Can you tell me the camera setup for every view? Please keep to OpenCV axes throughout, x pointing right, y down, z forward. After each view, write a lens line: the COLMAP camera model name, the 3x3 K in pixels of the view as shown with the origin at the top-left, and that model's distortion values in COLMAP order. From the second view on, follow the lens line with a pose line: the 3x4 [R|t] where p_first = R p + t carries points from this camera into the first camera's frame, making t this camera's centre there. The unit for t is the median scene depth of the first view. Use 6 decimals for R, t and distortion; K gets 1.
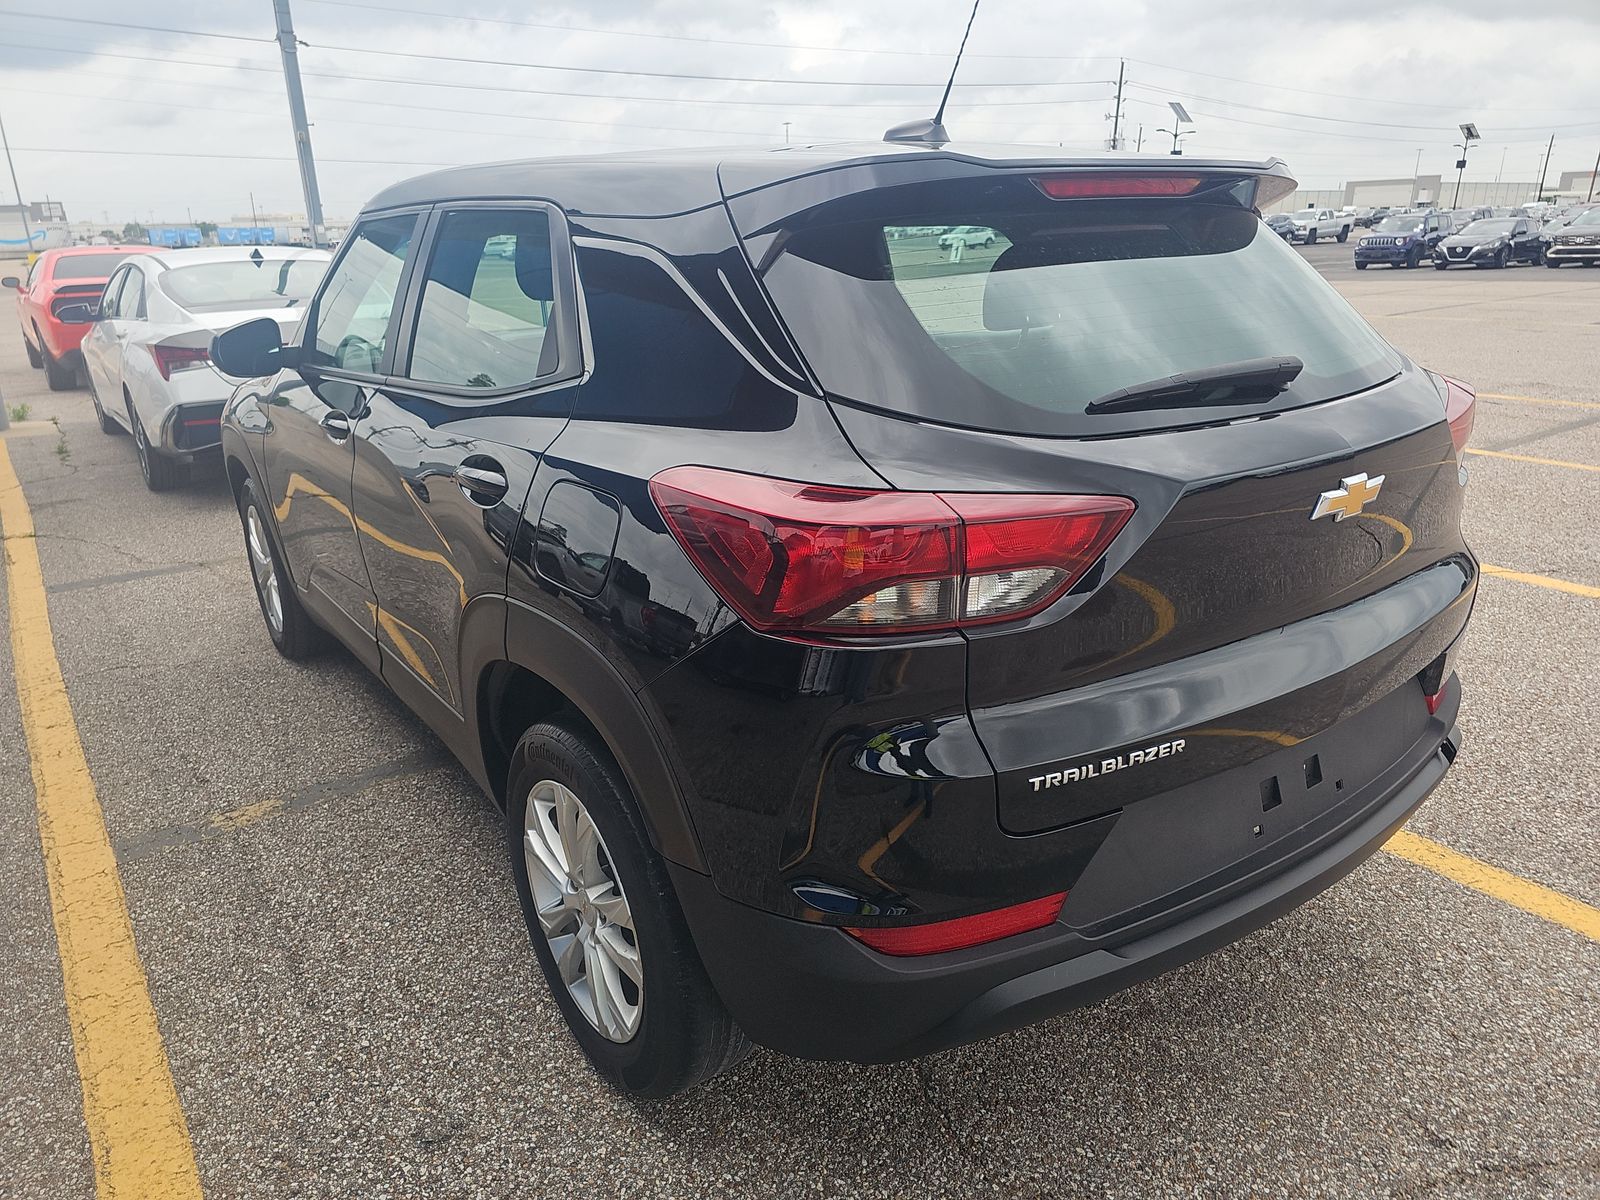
lens RADIAL K [[1031.3, 0, 800.0], [0, 1031.3, 600.0], [0, 0, 1]] dist [-0.002185, -0.002510]
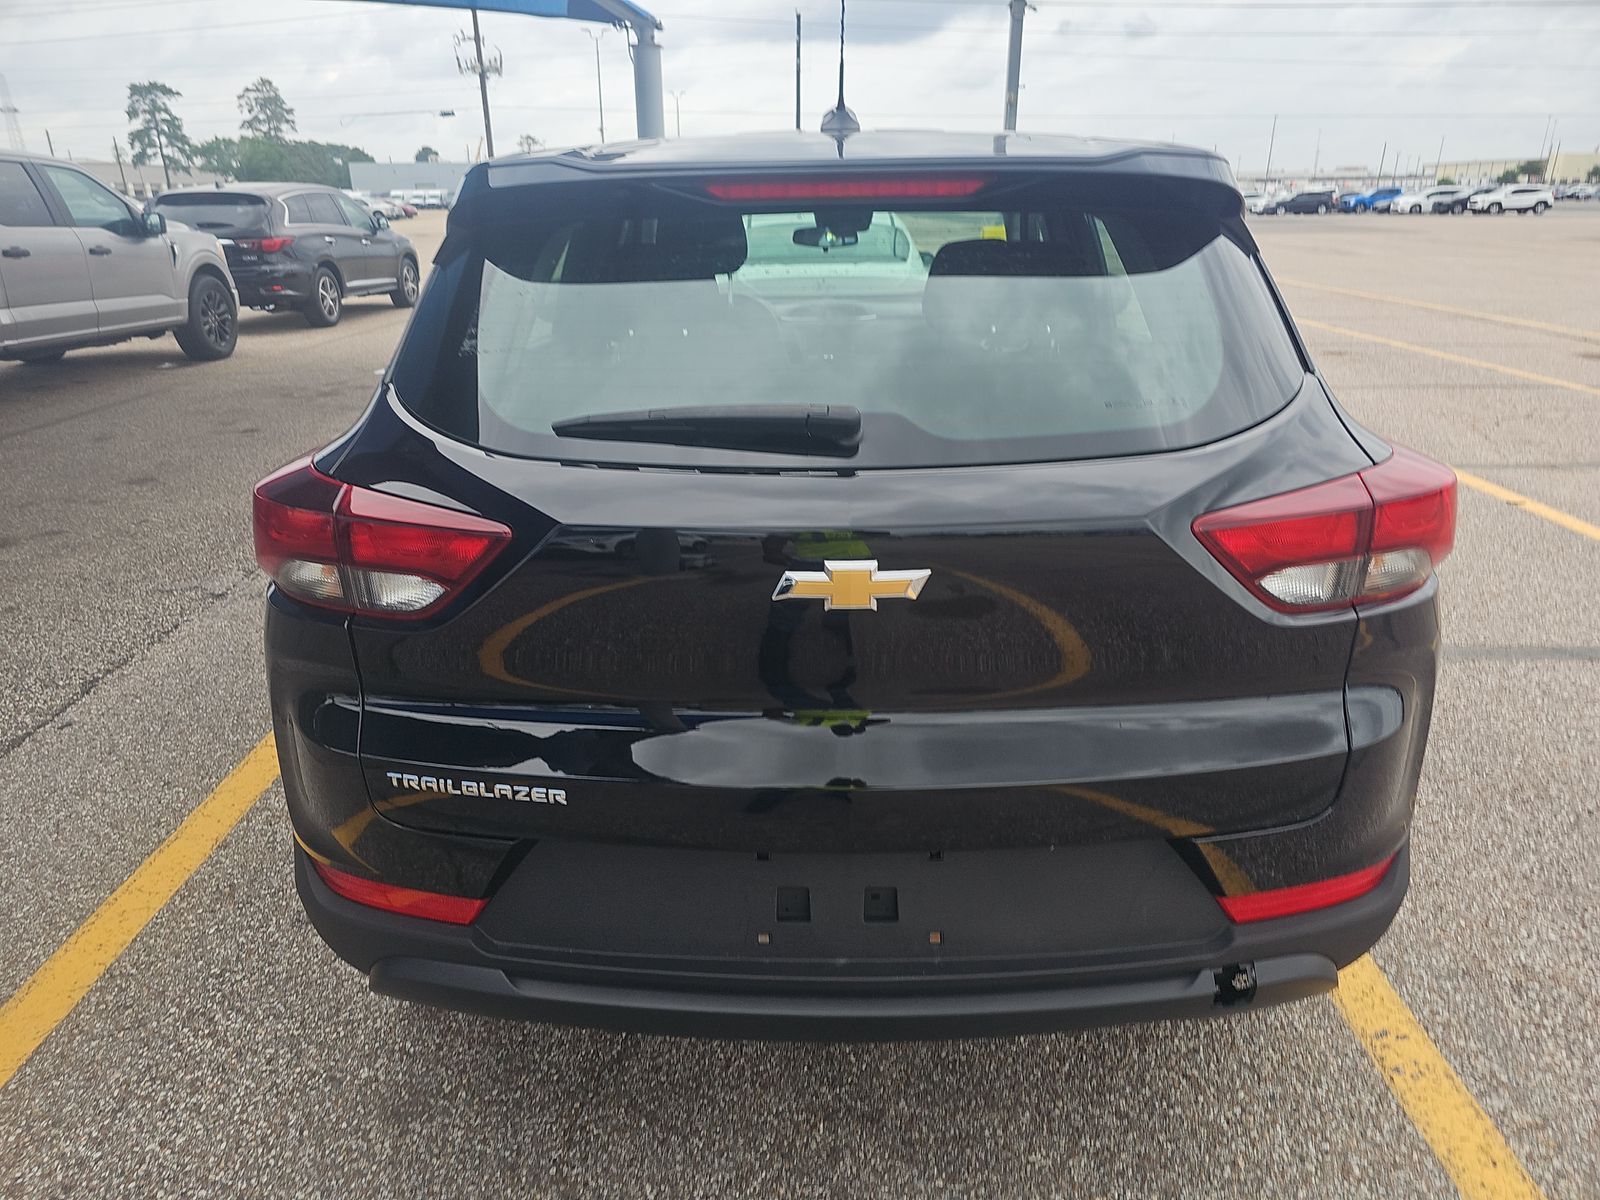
lens RADIAL K [[1031.3, 0, 800.0], [0, 1031.3, 600.0], [0, 0, 1]] dist [-0.002185, -0.002510]
pose [[0.805459, 0.224067, -0.548662, 1.024532], [-0.203154, 0.974072, 0.099561, -0.174410], [0.556744, 0.031271, 0.830095, 0.329340]]
